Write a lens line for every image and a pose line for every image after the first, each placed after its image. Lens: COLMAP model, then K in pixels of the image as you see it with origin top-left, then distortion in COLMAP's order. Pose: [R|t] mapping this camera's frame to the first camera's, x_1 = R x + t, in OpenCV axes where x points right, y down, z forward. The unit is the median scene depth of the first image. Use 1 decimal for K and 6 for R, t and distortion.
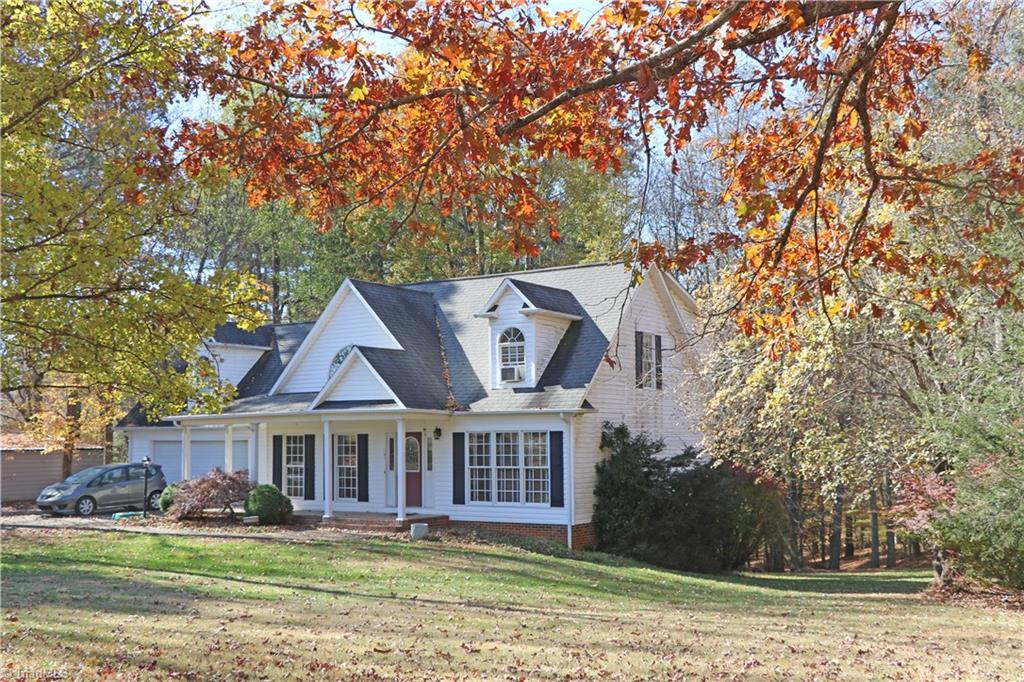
lens RADIAL K [[1134.2, 0, 512.0], [0, 1134.2, 341.0], [0, 0, 1]] dist [-0.071128, 0.008110]
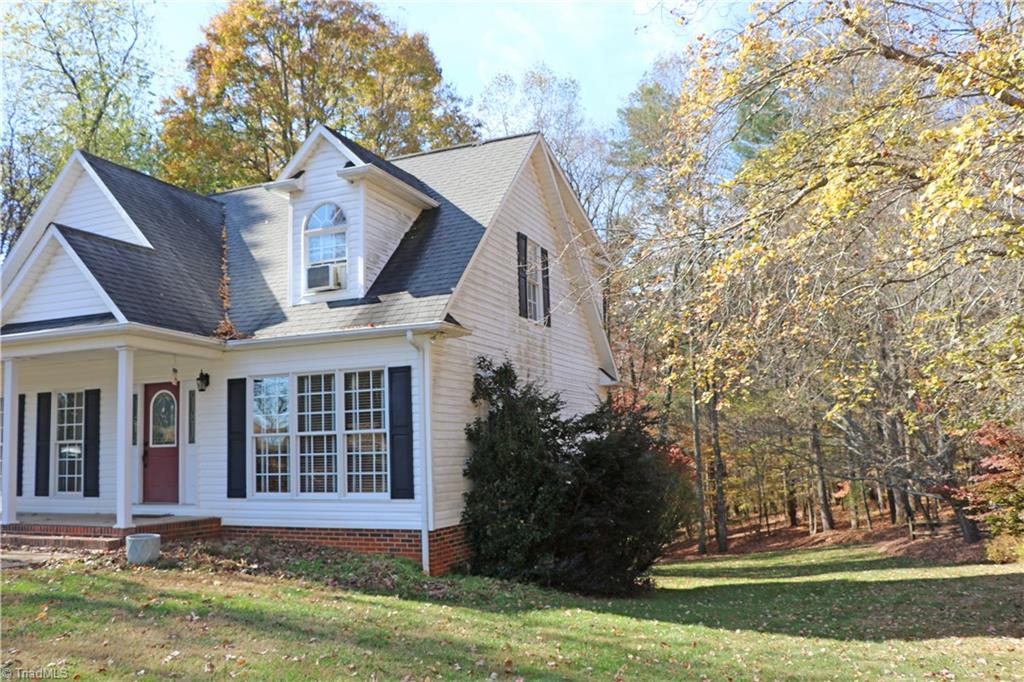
lens RADIAL K [[864.4, 0, 512.0], [0, 864.4, 341.0], [0, 0, 1]] dist [-0.184355, 0.172974]
pose [[0.983957, 0.001730, 0.178396, 0.016461], [0.005853, 0.999102, -0.041971, 0.082176], [-0.178308, 0.042342, 0.983063, 0.540824]]
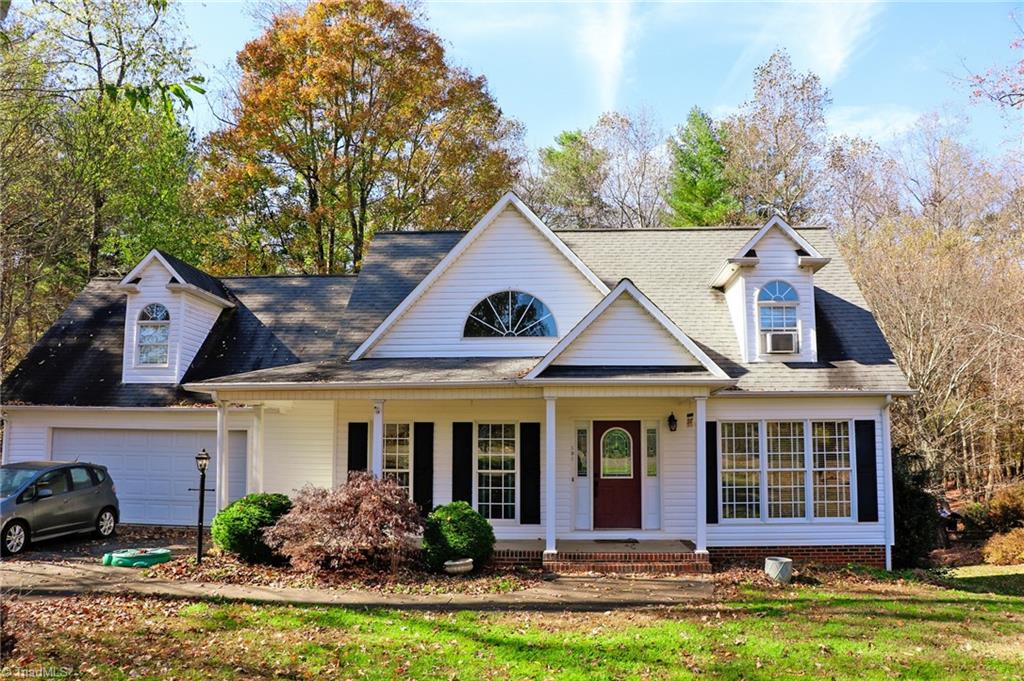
lens RADIAL K [[864.4, 0, 512.0], [0, 864.4, 340.5], [0, 0, 1]] dist [-0.184355, 0.172974]
pose [[0.884962, 0.073220, 0.459870, -0.411516], [-0.050756, 0.996844, -0.061043, 0.070330], [-0.462888, 0.030680, 0.885886, 0.592984]]
